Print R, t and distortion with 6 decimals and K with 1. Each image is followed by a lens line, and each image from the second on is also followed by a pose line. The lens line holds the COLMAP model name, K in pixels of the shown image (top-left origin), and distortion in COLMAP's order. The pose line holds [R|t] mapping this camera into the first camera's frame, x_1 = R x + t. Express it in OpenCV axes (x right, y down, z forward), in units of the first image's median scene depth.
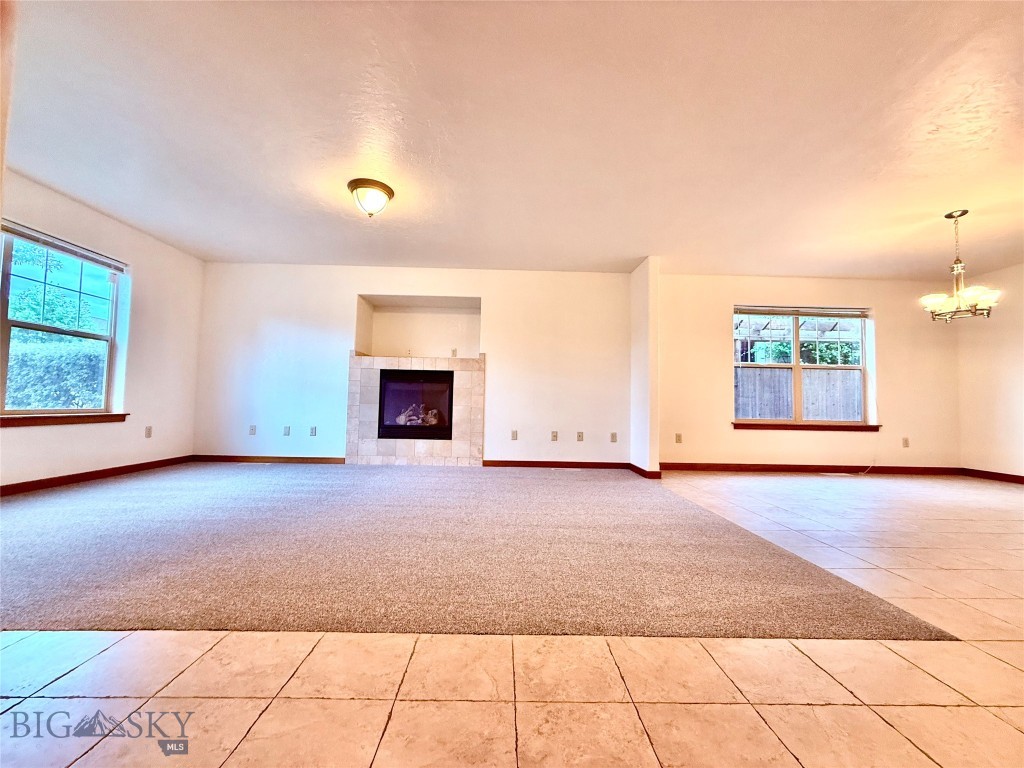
lens RADIAL K [[403.7, 0, 512.0], [0, 403.7, 384.0], [0, 0, 1]] dist [-0.000382, 0.000308]
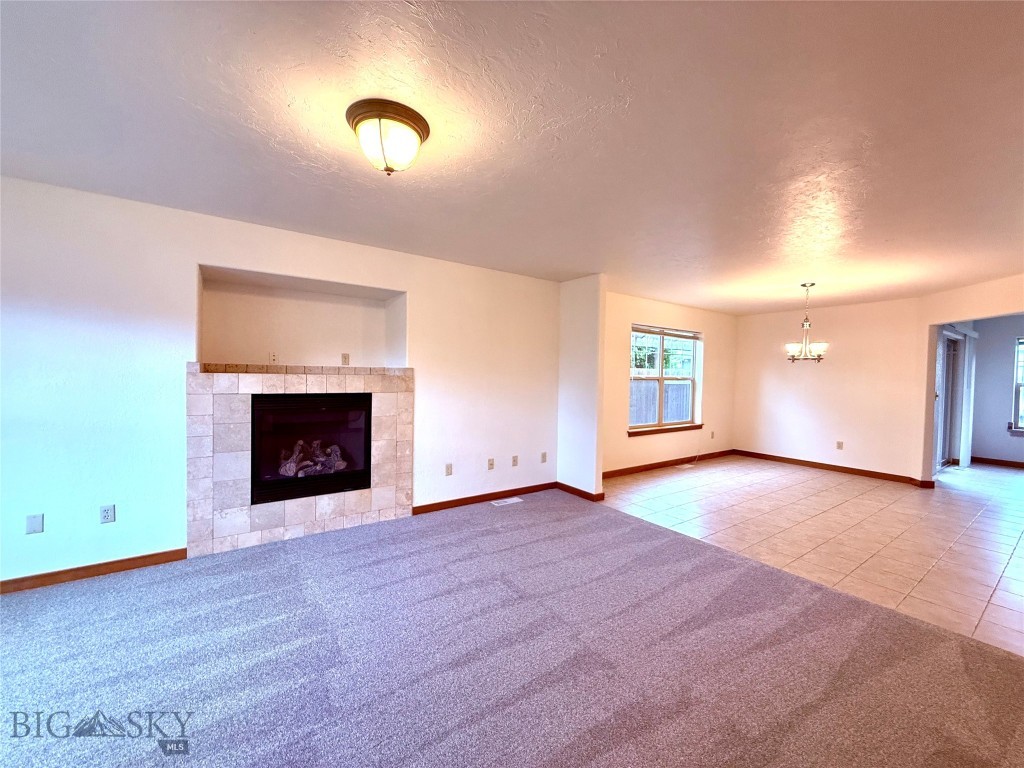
lens RADIAL K [[403.7, 0, 512.0], [0, 403.7, 384.0], [0, 0, 1]] dist [-0.000382, 0.000308]
pose [[0.834831, -0.017113, 0.550241, -0.332798], [-0.029924, 0.996628, 0.076397, -0.111136], [-0.549693, -0.080244, 0.831504, 0.268923]]
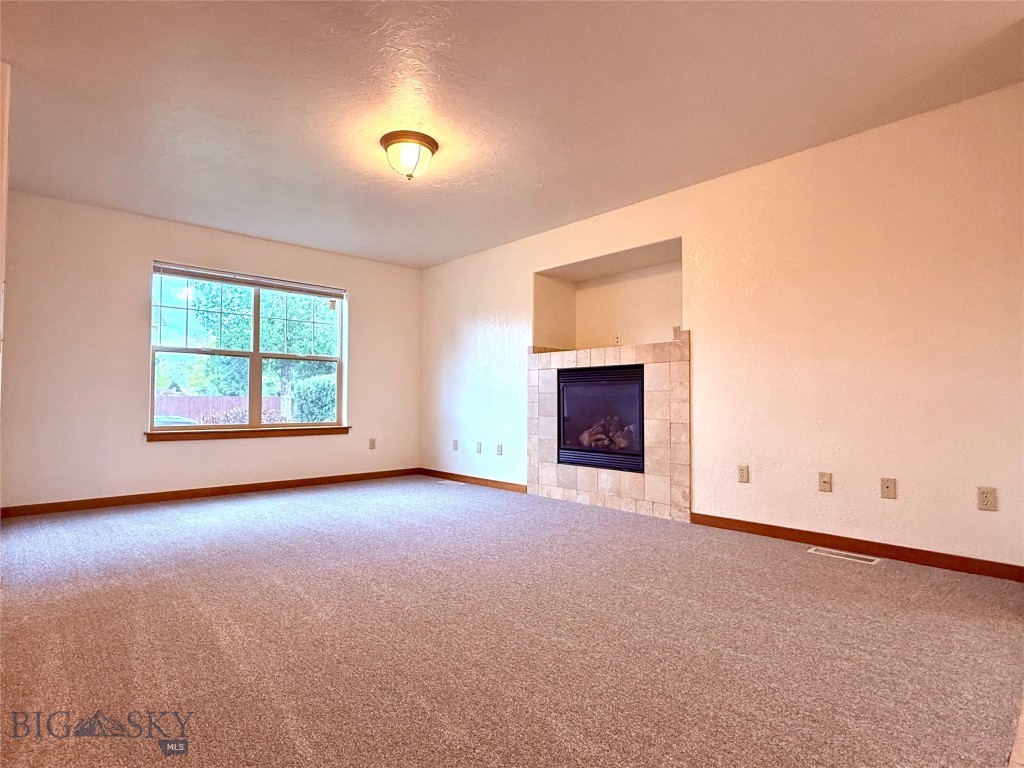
lens RADIAL K [[541.6, 0, 512.0], [0, 541.6, 384.0], [0, 0, 1]] dist [-0.000851, -0.000117]
pose [[0.663980, -0.043598, -0.746478, 0.349779], [0.051098, 0.998611, -0.012872, -0.000838], [0.746002, -0.029596, 0.665285, 0.285530]]
